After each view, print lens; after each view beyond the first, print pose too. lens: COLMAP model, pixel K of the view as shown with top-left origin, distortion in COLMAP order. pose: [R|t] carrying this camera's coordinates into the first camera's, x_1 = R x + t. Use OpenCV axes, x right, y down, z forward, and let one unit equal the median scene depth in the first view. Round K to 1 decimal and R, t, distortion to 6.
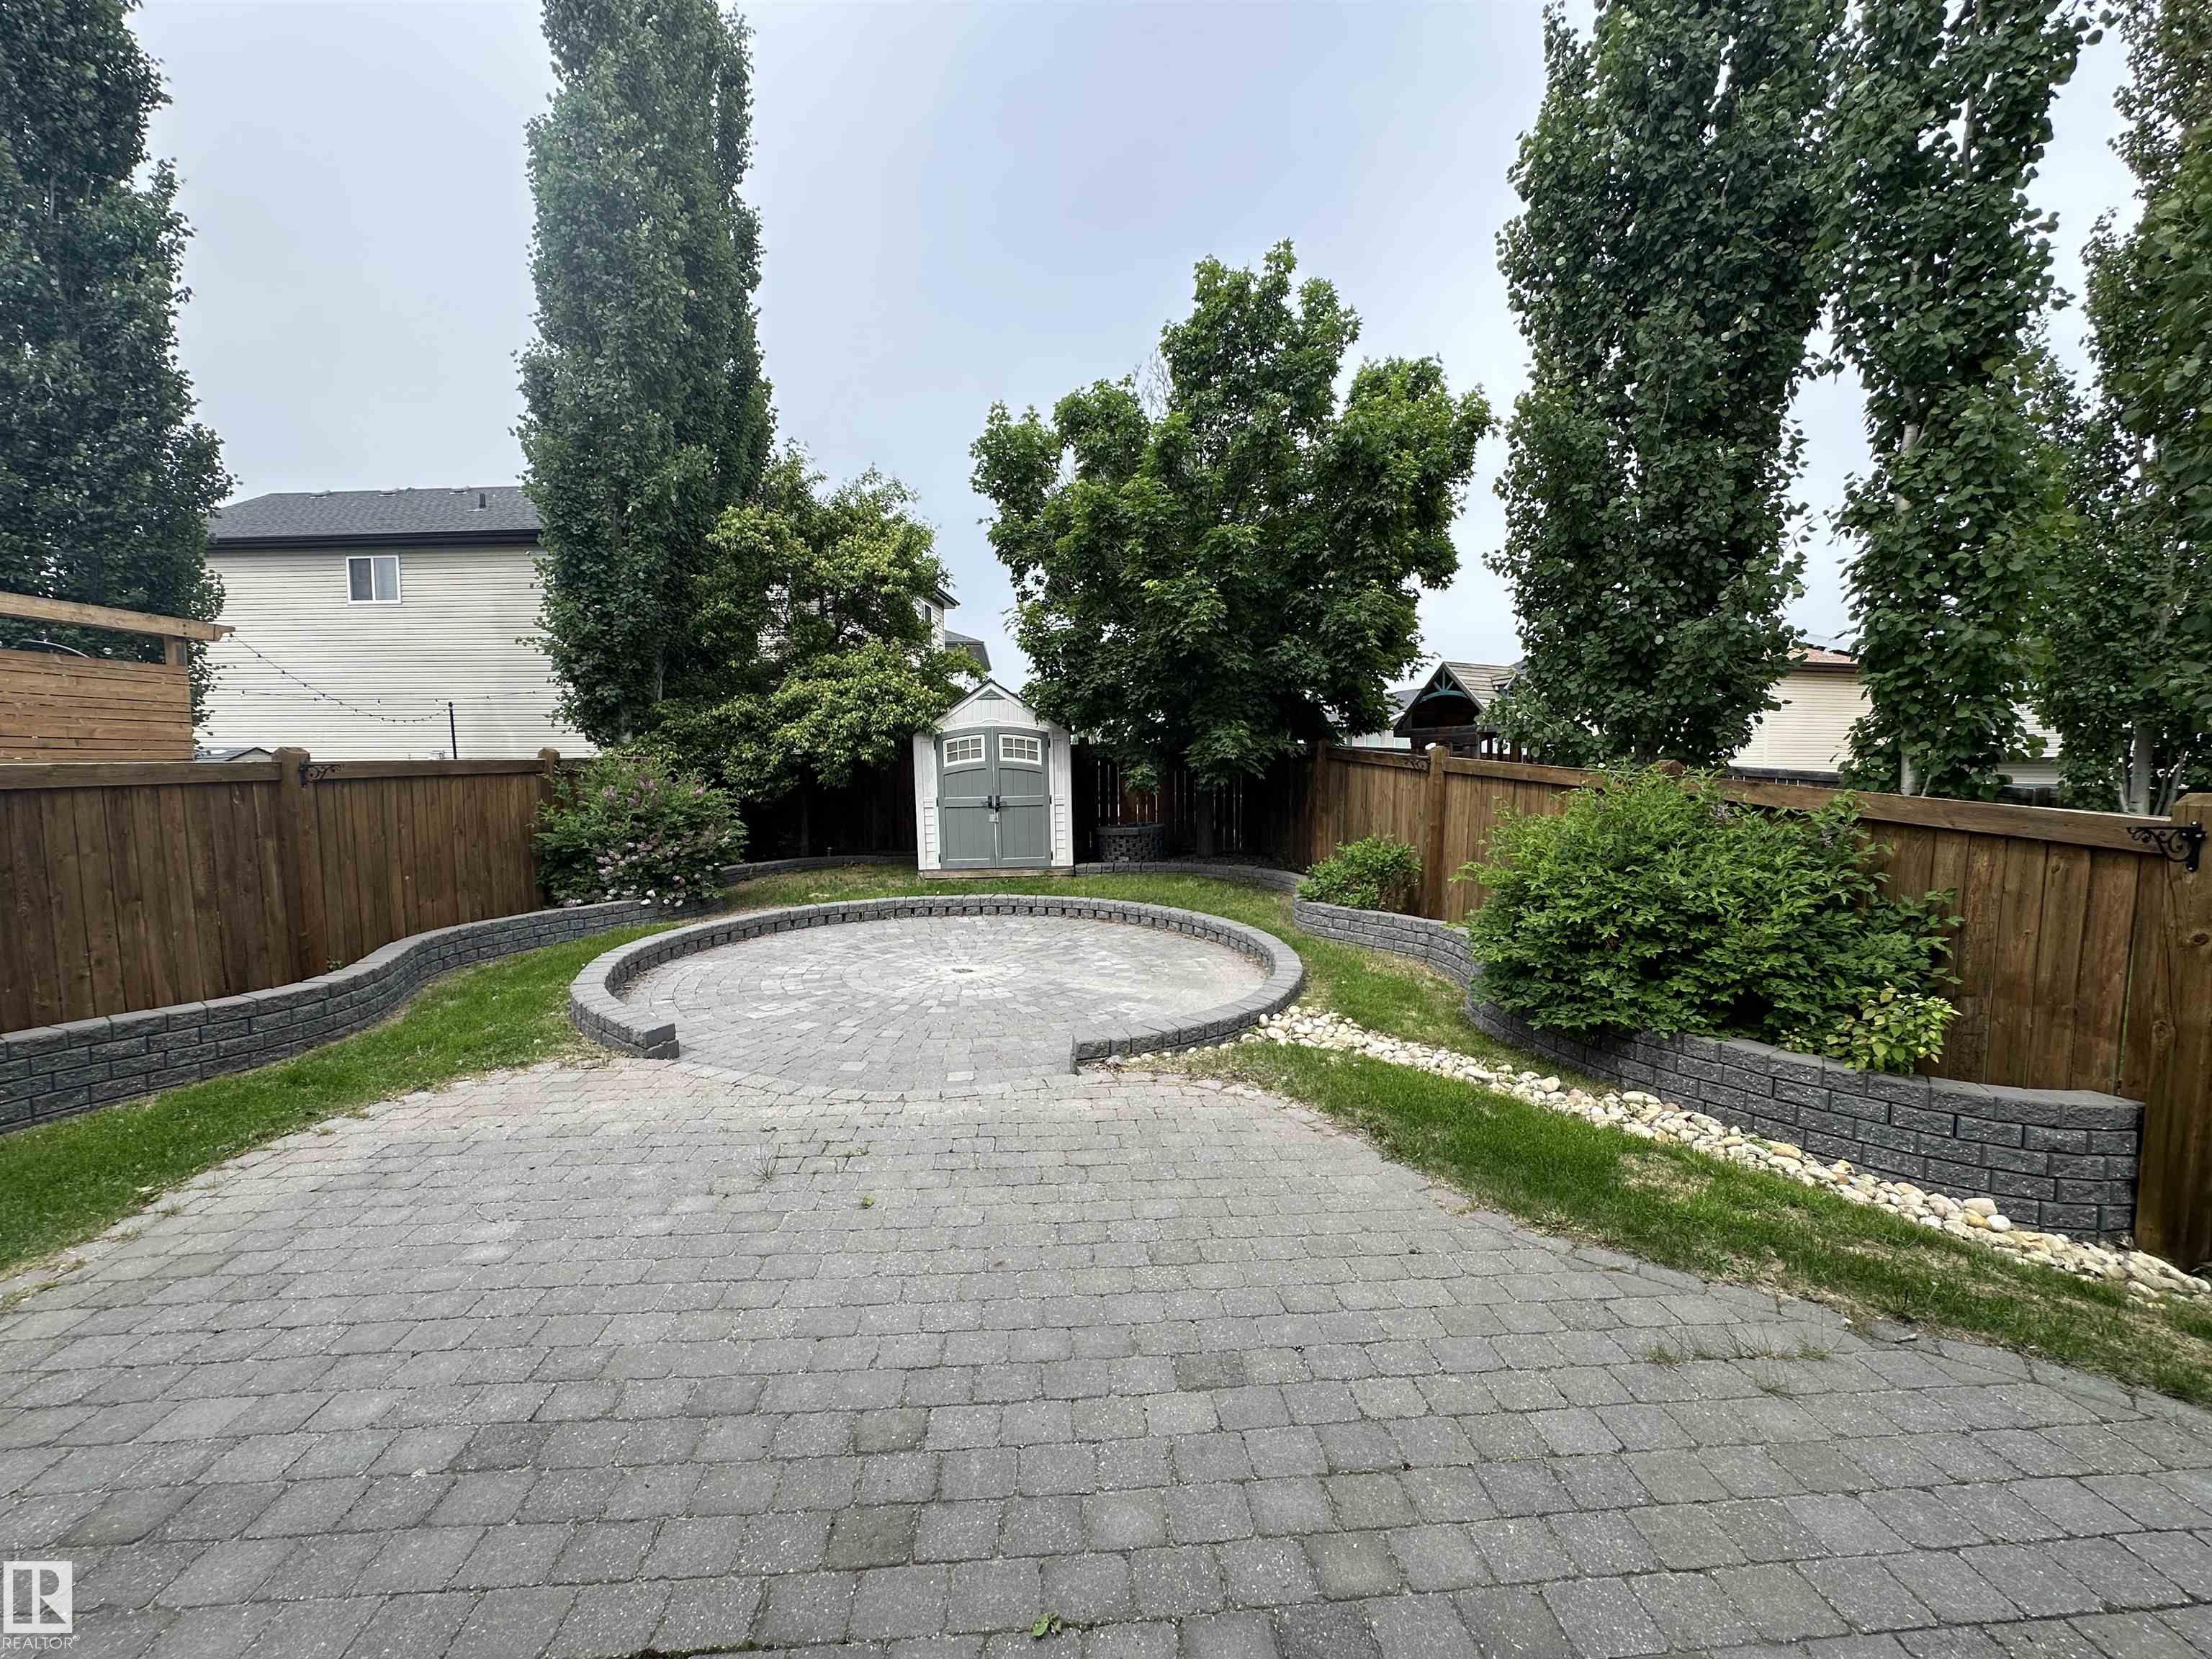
lens RADIAL K [[880.7, 0, 1106.0], [0, 880.7, 829.5], [0, 0, 1]] dist [-0.002941, 0.000295]
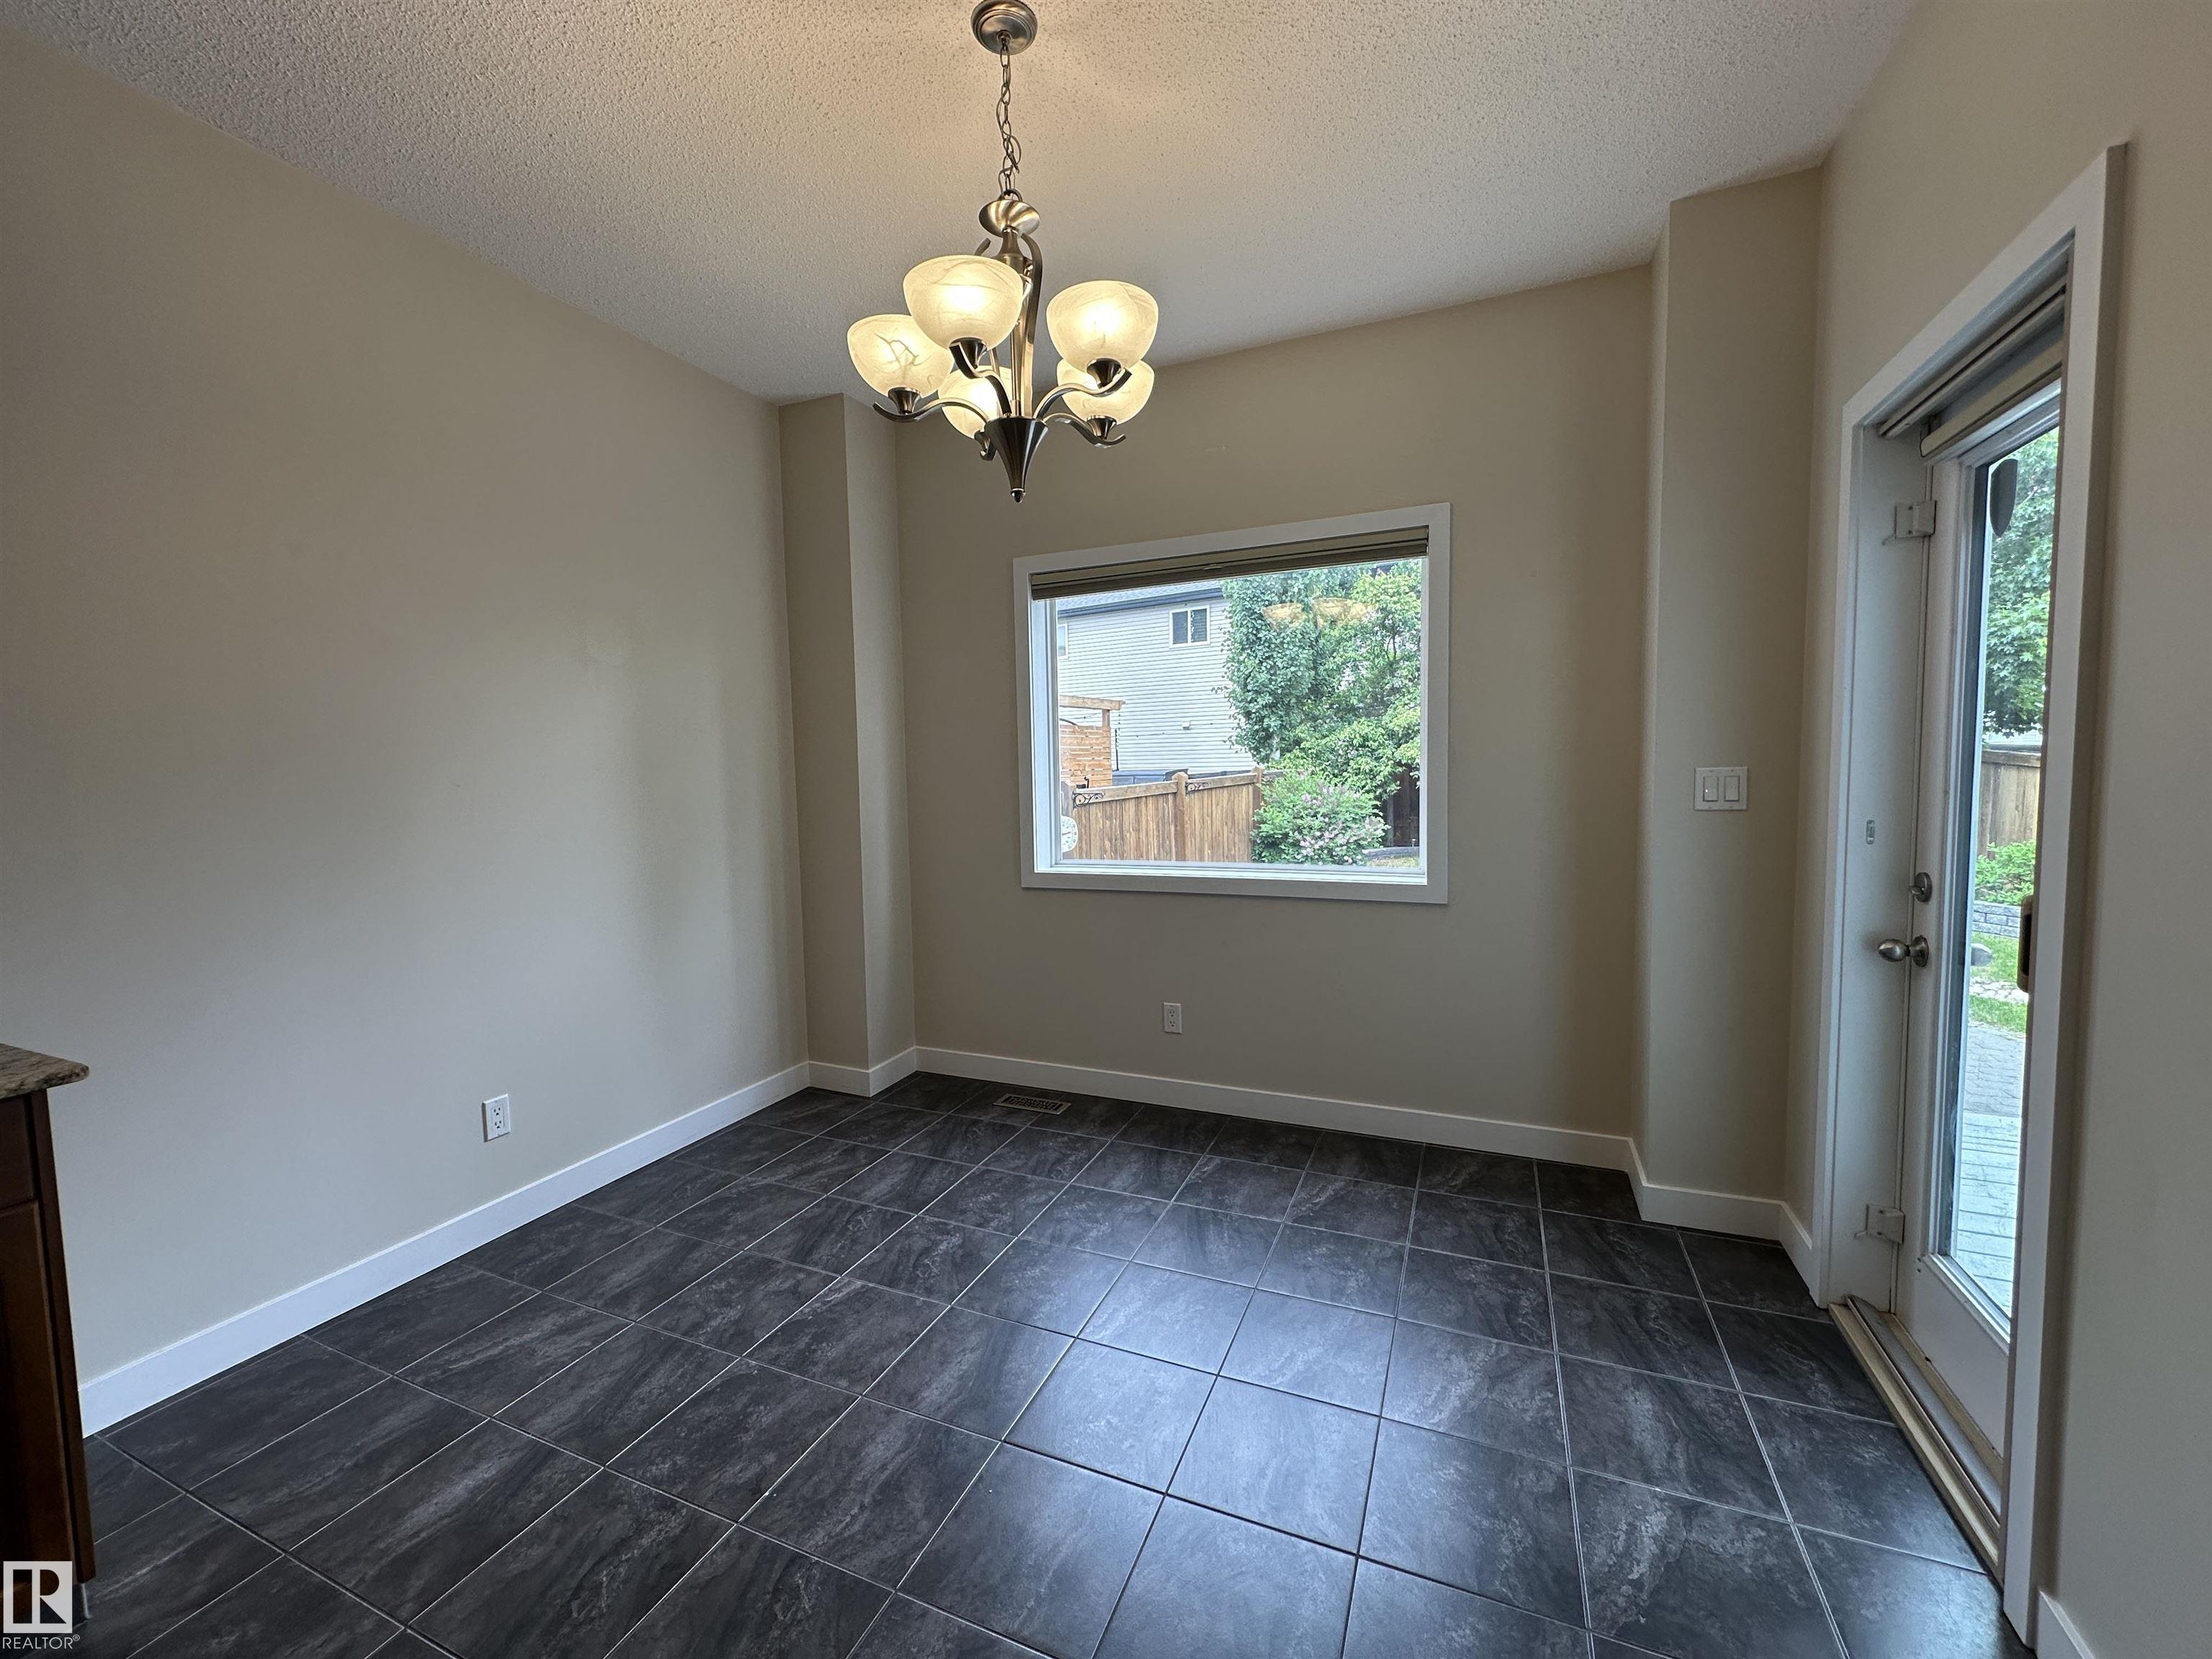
lens RADIAL K [[882.0, 0, 1108.4], [0, 882.0, 826.8], [0, 0, 1]] dist [-0.002619, -0.000187]
pose [[0.885476, 0.014576, -0.464457, -0.218511], [-0.014212, 0.999890, 0.004286, 0.005279], [0.464468, 0.002805, 0.885585, -0.493893]]
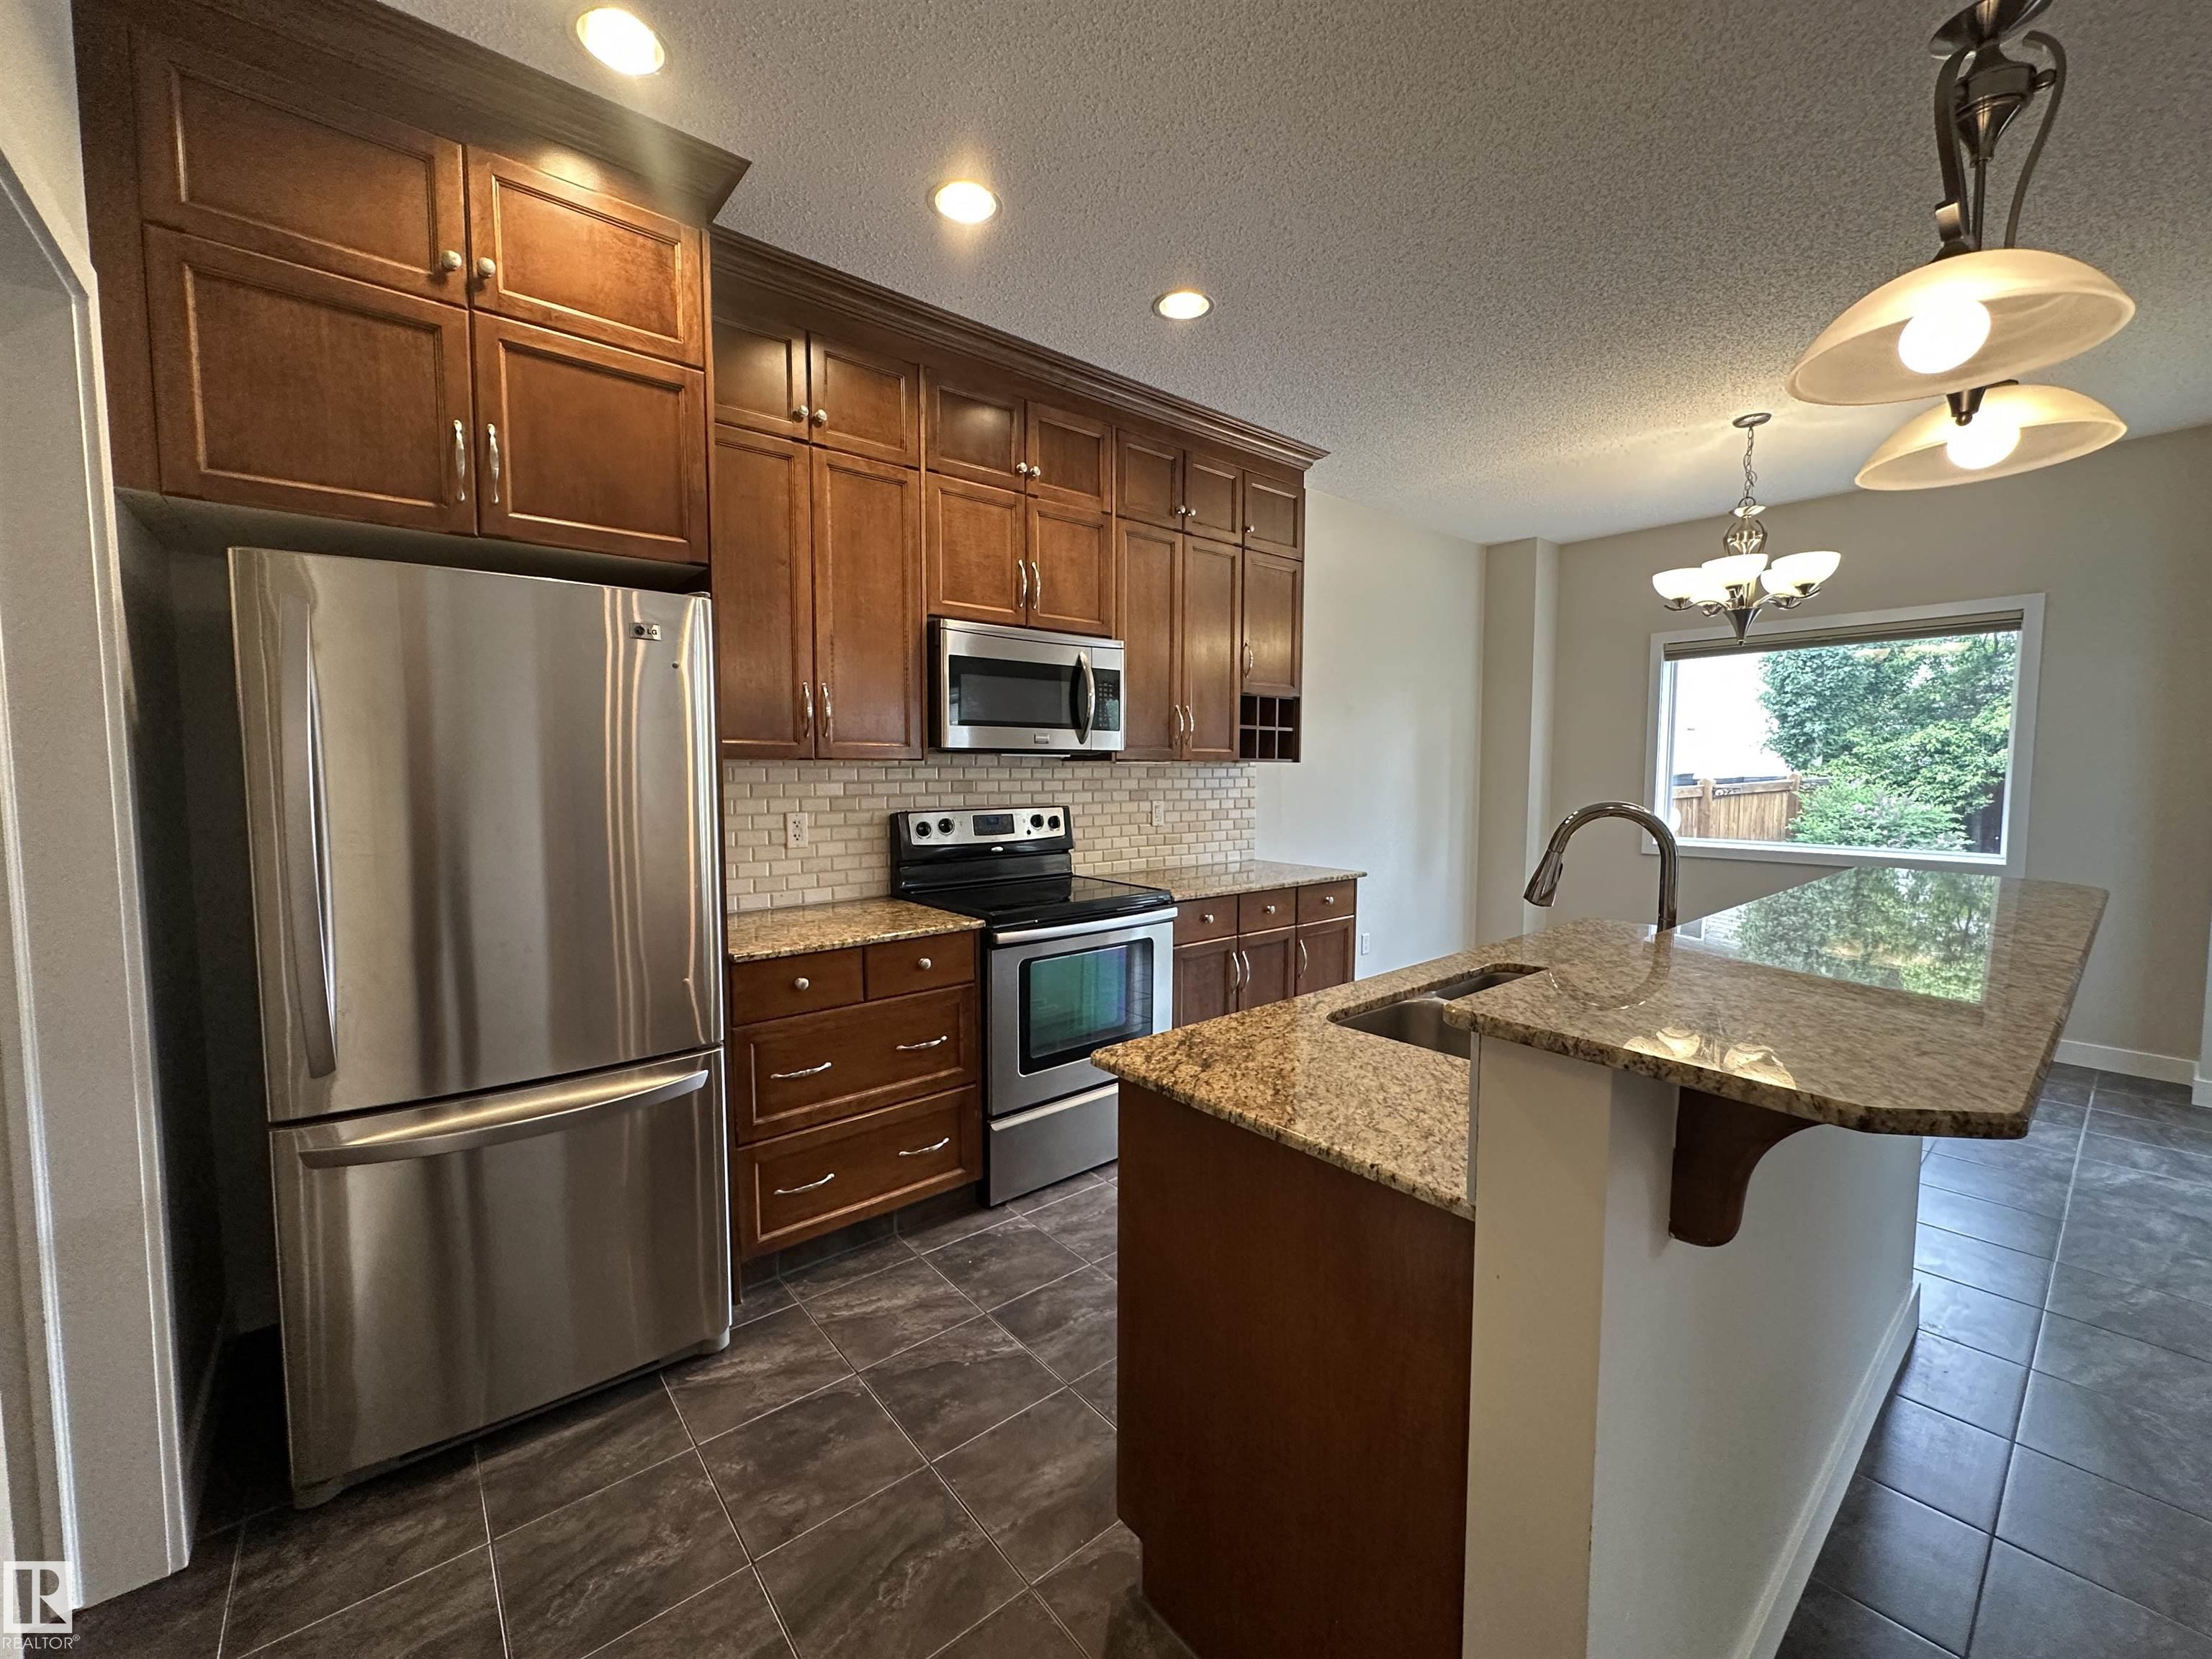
lens RADIAL K [[882.0, 0, 1108.4], [0, 882.0, 826.8], [0, 0, 1]] dist [-0.002619, -0.000187]
pose [[0.577111, 0.055544, -0.814775, -0.153651], [-0.059638, 0.997887, 0.025785, 0.026236], [0.814485, 0.033710, 0.579204, -0.847892]]
